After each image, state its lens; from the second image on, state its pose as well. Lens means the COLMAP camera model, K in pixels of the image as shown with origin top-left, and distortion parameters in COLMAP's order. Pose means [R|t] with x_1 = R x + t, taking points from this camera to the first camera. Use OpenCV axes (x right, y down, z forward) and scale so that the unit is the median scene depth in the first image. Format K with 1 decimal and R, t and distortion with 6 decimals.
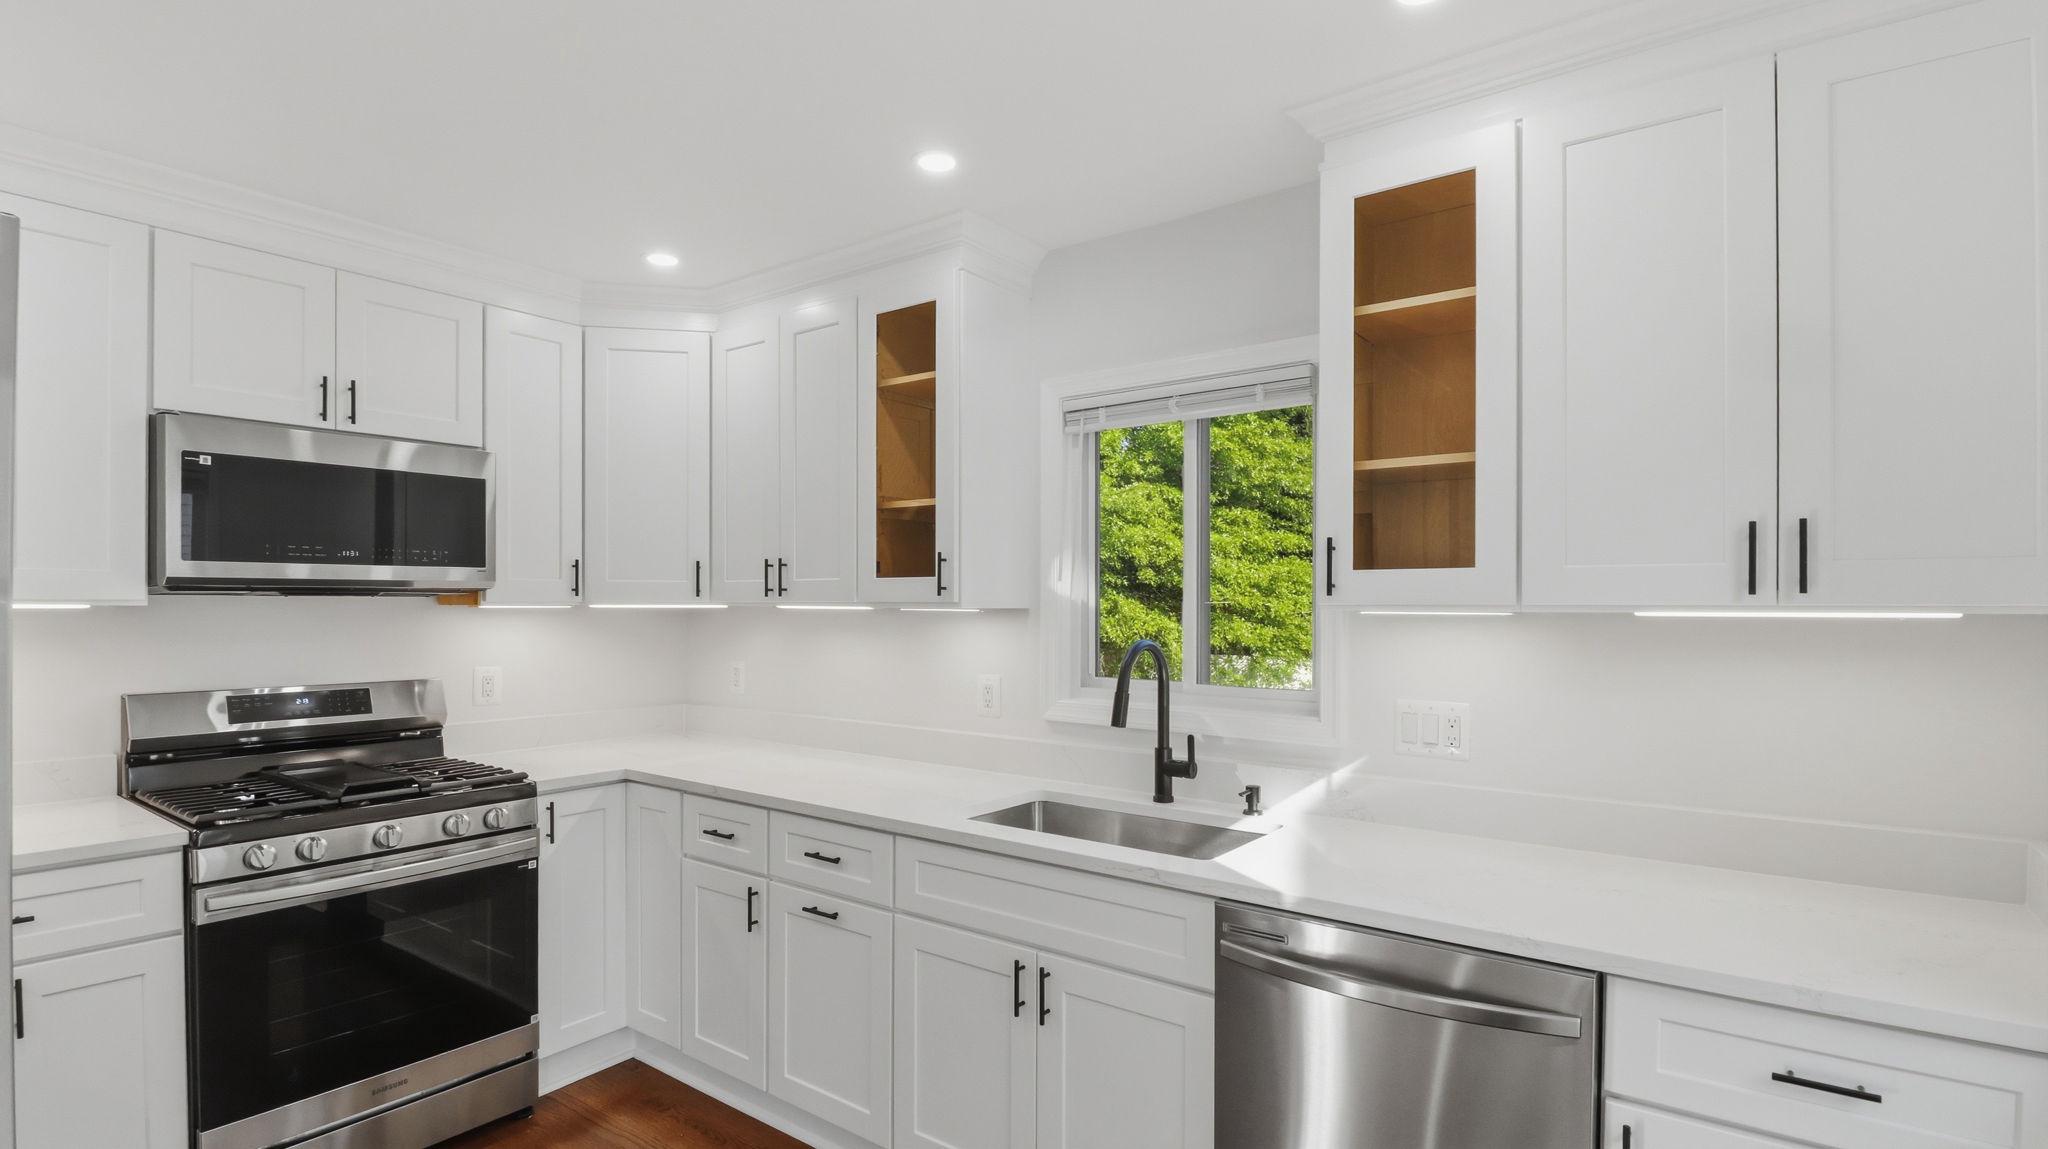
lens RADIAL K [[975.3, 0, 1024.7], [0, 975.3, 606.7], [0, 0, 1]] dist [-0.001223, -0.000269]
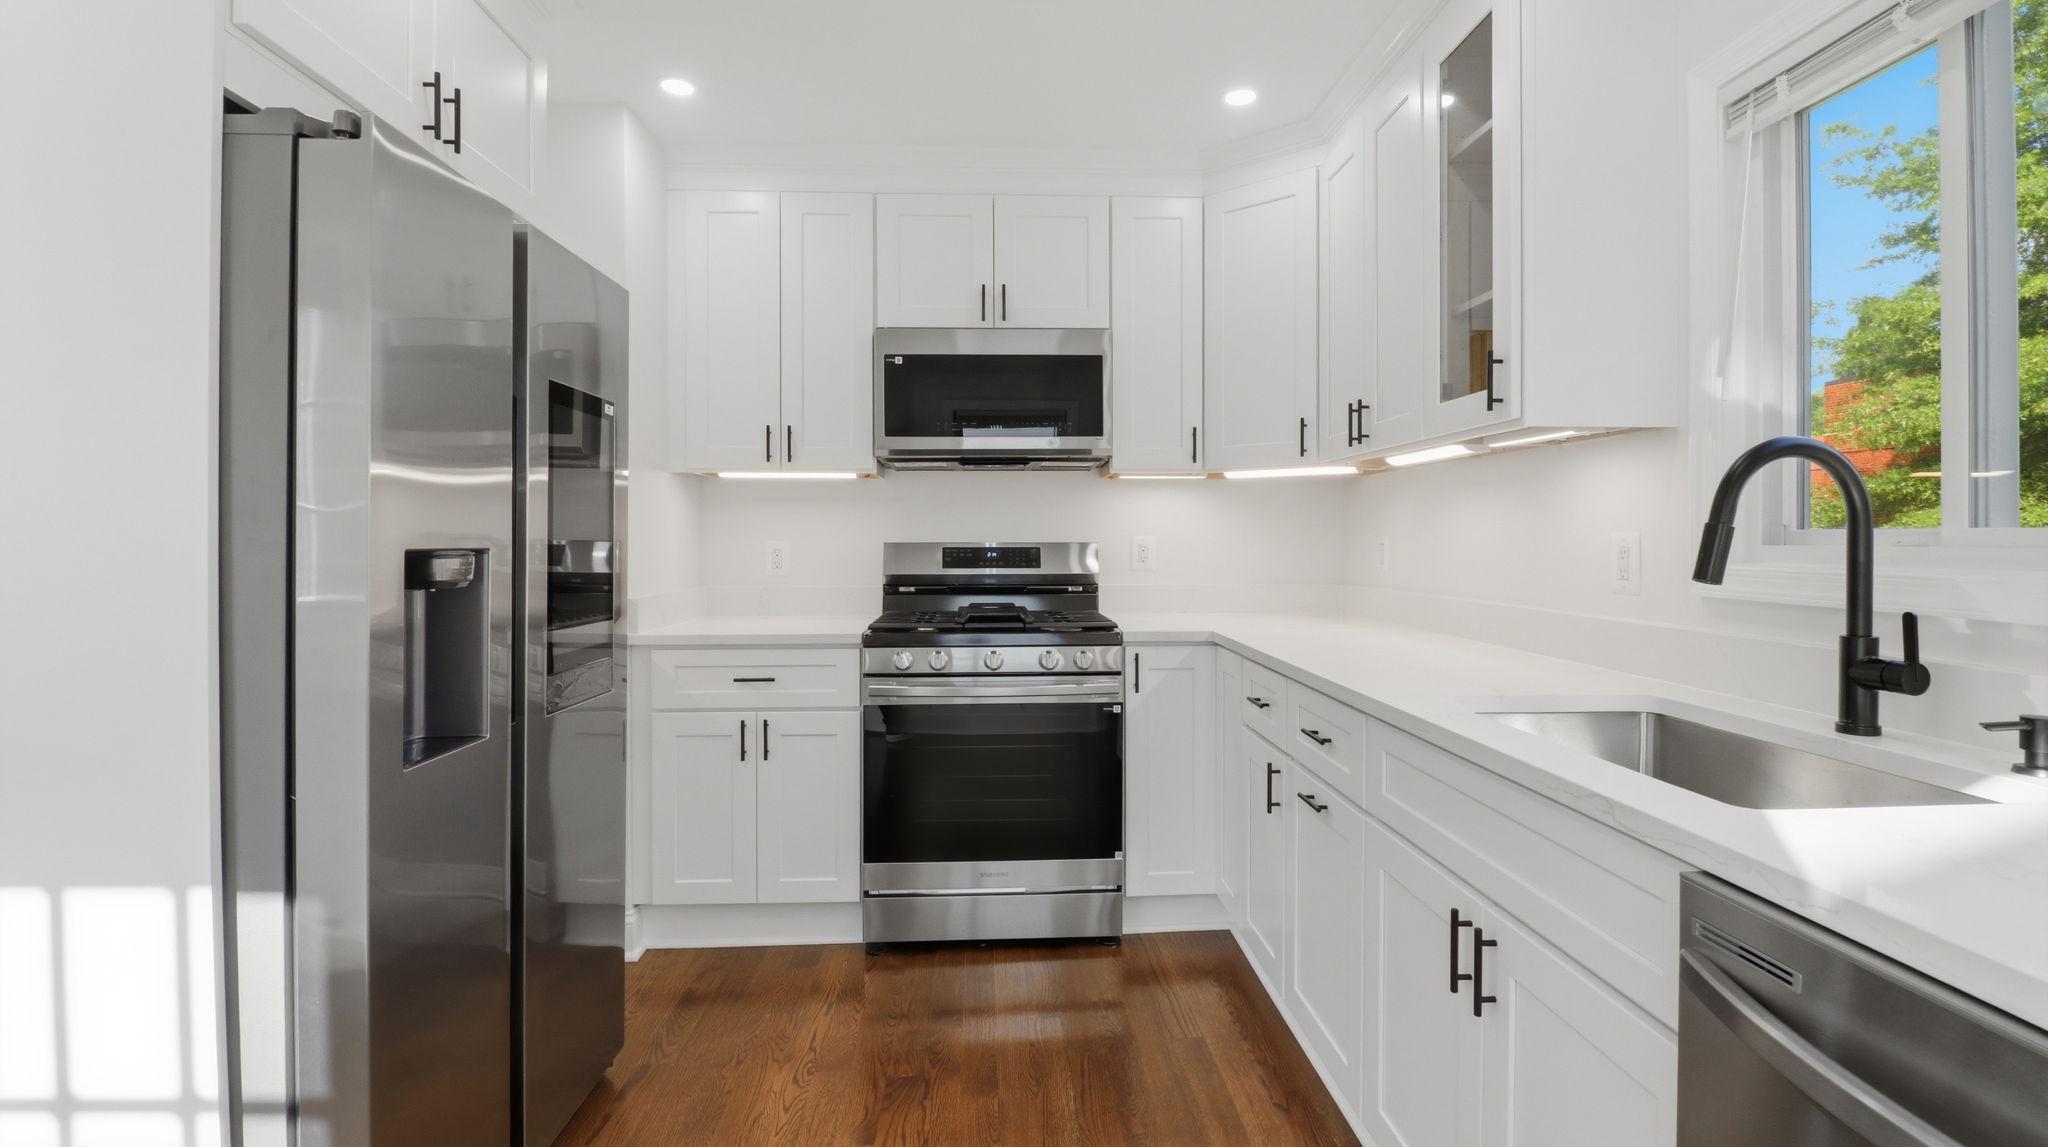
lens RADIAL K [[952.5, 0, 1042.7], [0, 952.5, 549.2], [0, 0, 1]] dist [-0.001431, -0.013691]
pose [[0.632569, 0.002612, -0.774499, 0.243640], [0.000227, 0.999994, 0.003559, 0.086711], [0.774504, -0.002427, 0.632565, 0.282299]]
